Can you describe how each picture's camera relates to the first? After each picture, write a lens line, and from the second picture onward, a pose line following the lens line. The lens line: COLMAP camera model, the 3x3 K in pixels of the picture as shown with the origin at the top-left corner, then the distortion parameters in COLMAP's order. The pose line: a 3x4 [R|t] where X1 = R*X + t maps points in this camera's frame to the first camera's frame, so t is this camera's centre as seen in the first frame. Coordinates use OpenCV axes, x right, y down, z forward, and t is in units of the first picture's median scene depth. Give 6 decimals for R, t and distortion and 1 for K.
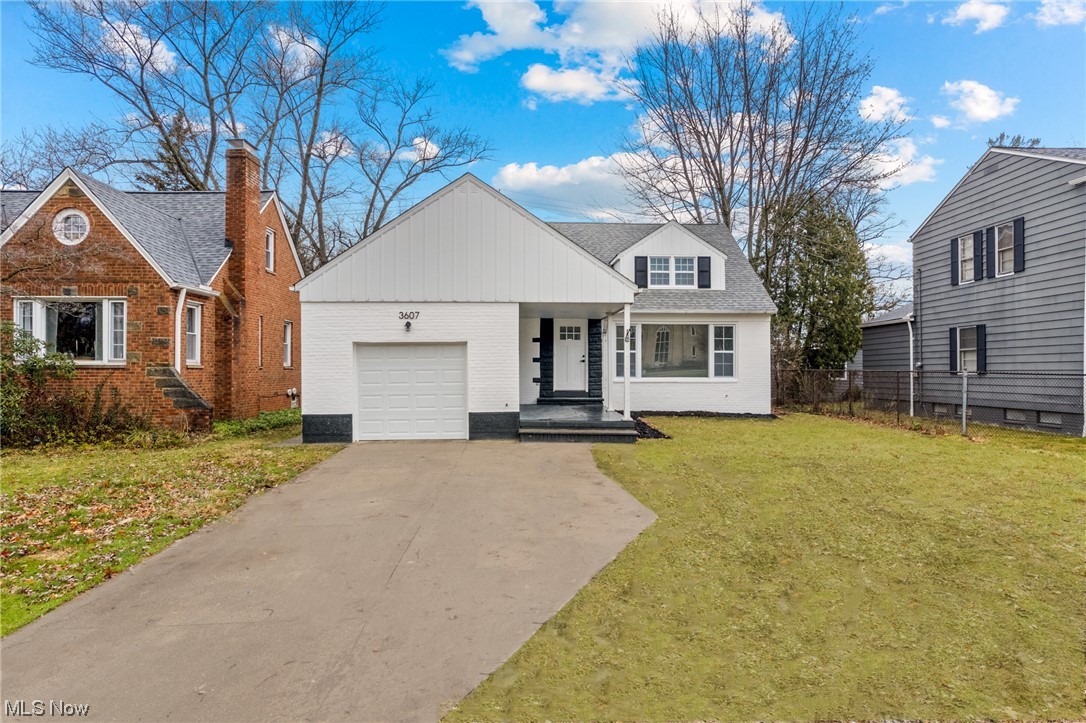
lens RADIAL K [[687.9, 0, 543.0], [0, 687.9, 361.5], [0, 0, 1]] dist [-0.033159, 0.001693]
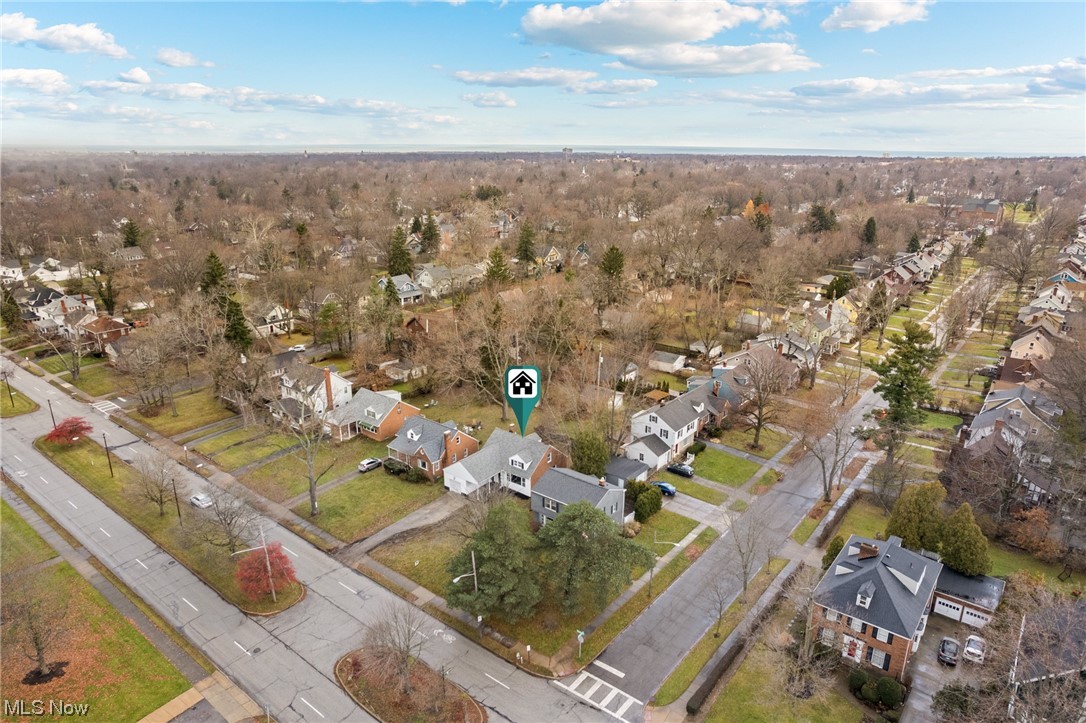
lens RADIAL K [[687.9, 0, 543.0], [0, 687.9, 361.5], [0, 0, 1]] dist [-0.033159, 0.001693]
pose [[0.767829, 0.202766, -0.607721, 3.401248], [0.008647, 0.945227, 0.326300, -2.603566], [0.640596, -0.255798, 0.724019, -2.420401]]
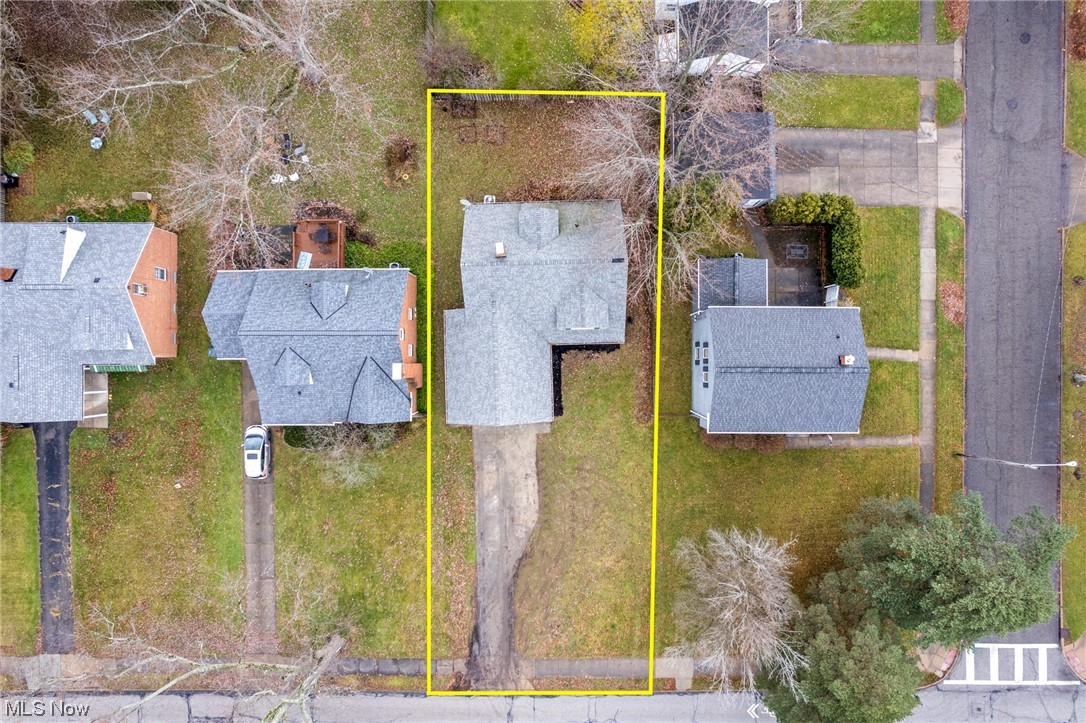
lens RADIAL K [[687.9, 0, 543.0], [0, 687.9, 361.5], [0, 0, 1]] dist [-0.033159, 0.001693]
pose [[0.999861, 0.013797, -0.009317, 0.090519], [0.009467, -0.010855, 0.999896, -2.525833], [0.013695, -0.999846, -0.010984, 0.998113]]
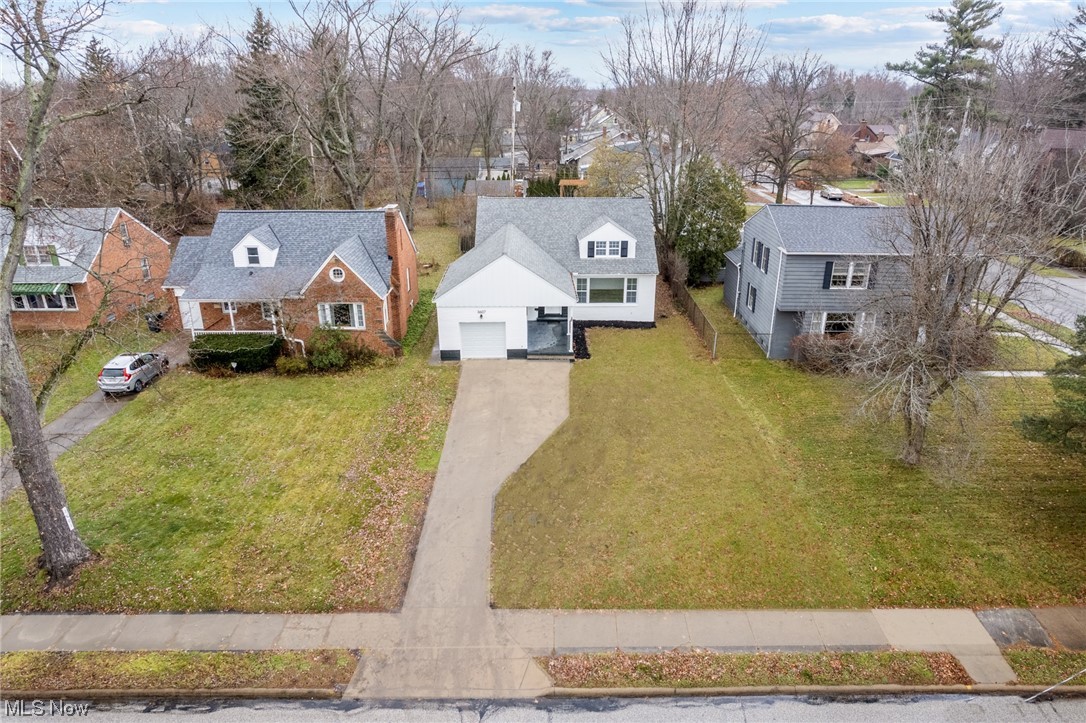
lens RADIAL K [[687.9, 0, 543.0], [0, 687.9, 361.5], [0, 0, 1]] dist [-0.033159, 0.001693]
pose [[0.999755, 0.008884, -0.020287, 0.053450], [-0.000592, 0.926421, 0.376488, -0.602043], [0.022139, -0.376384, 0.926199, -0.964603]]
